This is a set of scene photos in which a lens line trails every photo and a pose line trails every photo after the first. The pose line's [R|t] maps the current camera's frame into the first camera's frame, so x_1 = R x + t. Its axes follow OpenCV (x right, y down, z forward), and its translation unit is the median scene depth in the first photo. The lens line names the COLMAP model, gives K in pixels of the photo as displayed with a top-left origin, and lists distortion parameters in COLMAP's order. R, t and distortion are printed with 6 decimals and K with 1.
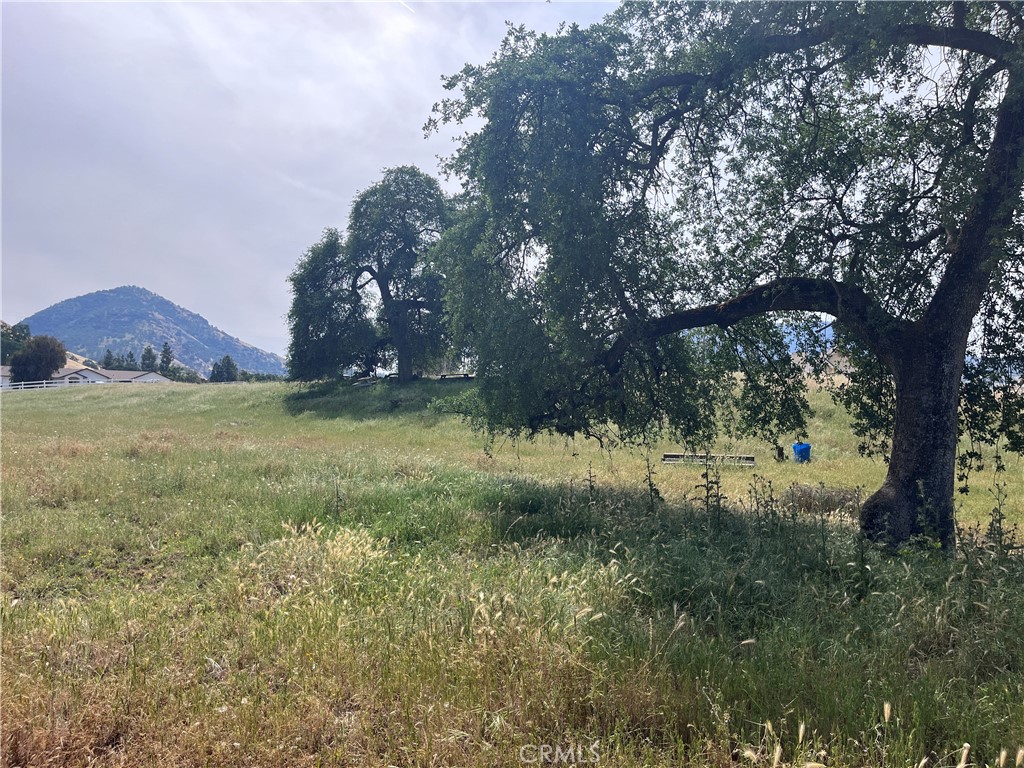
lens RADIAL K [[772.8, 0, 510.9], [0, 772.8, 386.8], [0, 0, 1]] dist [0.050424, -0.053320]
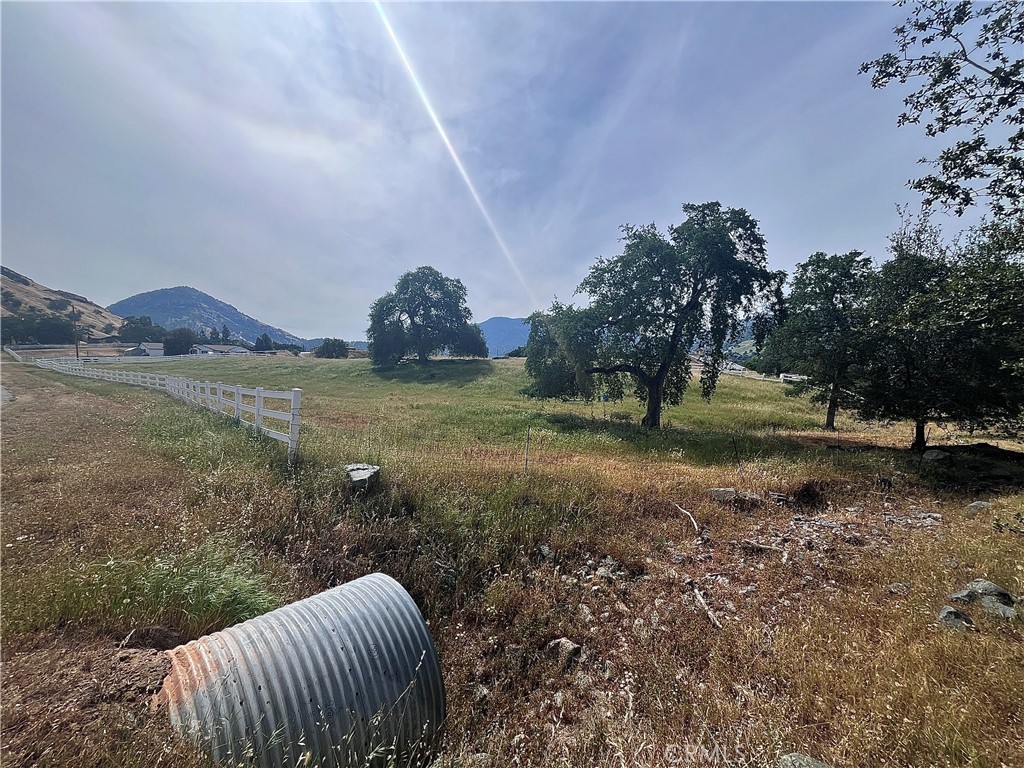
lens RADIAL K [[412.2, 0, 512.0], [0, 412.2, 380.6], [0, 0, 1]] dist [-0.003175, 0.000115]
pose [[0.976923, -0.009458, 0.213382, -0.151803], [-0.006508, 0.997237, 0.073996, -0.046597], [-0.213492, -0.073677, 0.974163, -0.220495]]
